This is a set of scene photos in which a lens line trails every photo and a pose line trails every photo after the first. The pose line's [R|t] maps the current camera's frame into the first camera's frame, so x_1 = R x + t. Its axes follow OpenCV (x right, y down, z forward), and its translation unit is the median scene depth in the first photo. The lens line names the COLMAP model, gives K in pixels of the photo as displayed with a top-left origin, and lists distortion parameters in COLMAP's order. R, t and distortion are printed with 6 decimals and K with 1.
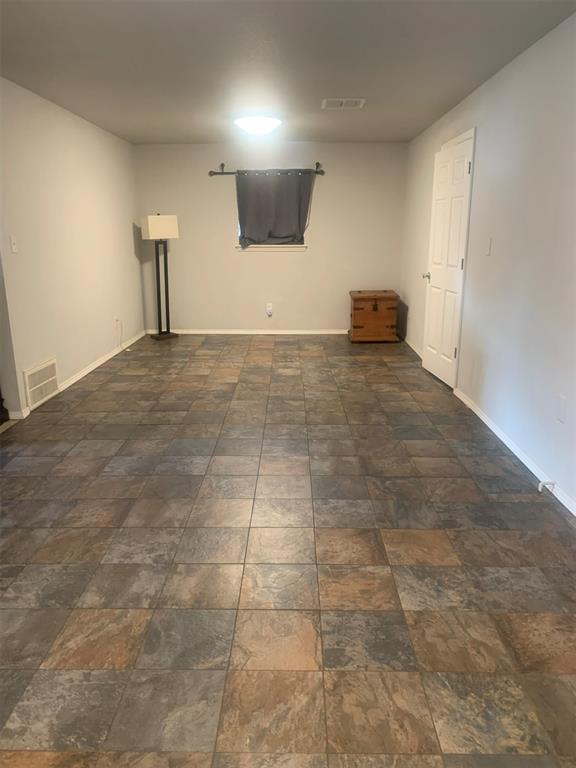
lens RADIAL K [[576.4, 0, 288.8], [0, 576.4, 384.8], [0, 0, 1]] dist [0.004686, -0.018766]
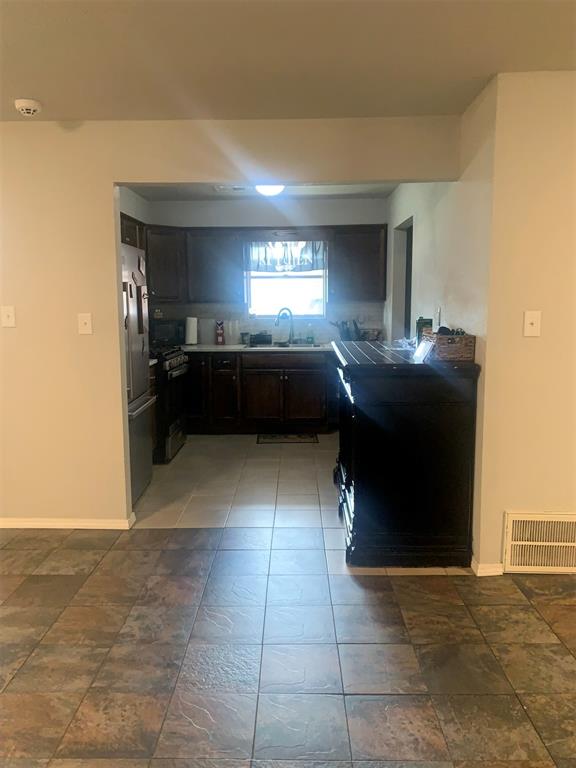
lens RADIAL K [[576.4, 0, 288.3], [0, 576.4, 383.7], [0, 0, 1]] dist [0.004686, -0.018766]
pose [[-0.012339, 0.139466, -0.990150, 0.197331], [-0.247548, 0.958974, 0.138160, -0.215691], [0.968797, 0.246815, 0.022691, 0.790768]]
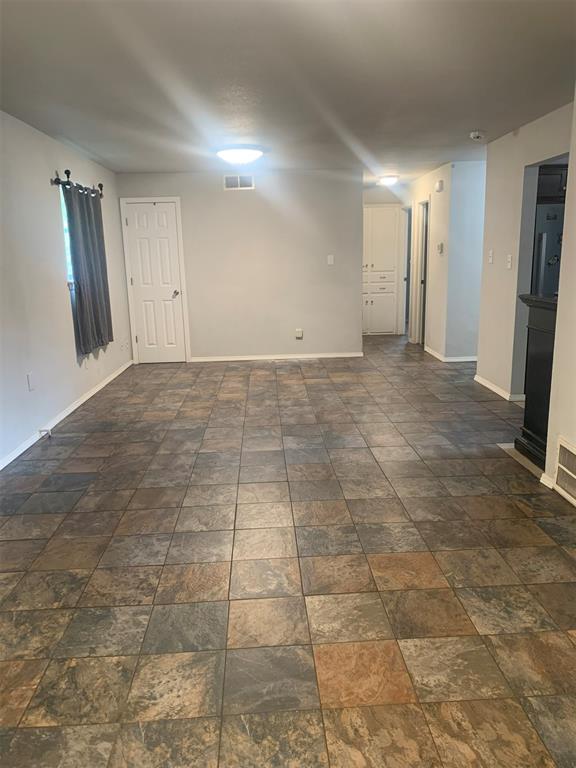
lens RADIAL K [[576.4, 0, 289.2], [0, 576.4, 385.2], [0, 0, 1]] dist [0.004686, -0.018766]
pose [[-0.998272, 0.032589, -0.048898, -0.085183], [0.006592, 0.888983, 0.457892, -0.474103], [0.058392, 0.456778, -0.887662, 1.800131]]
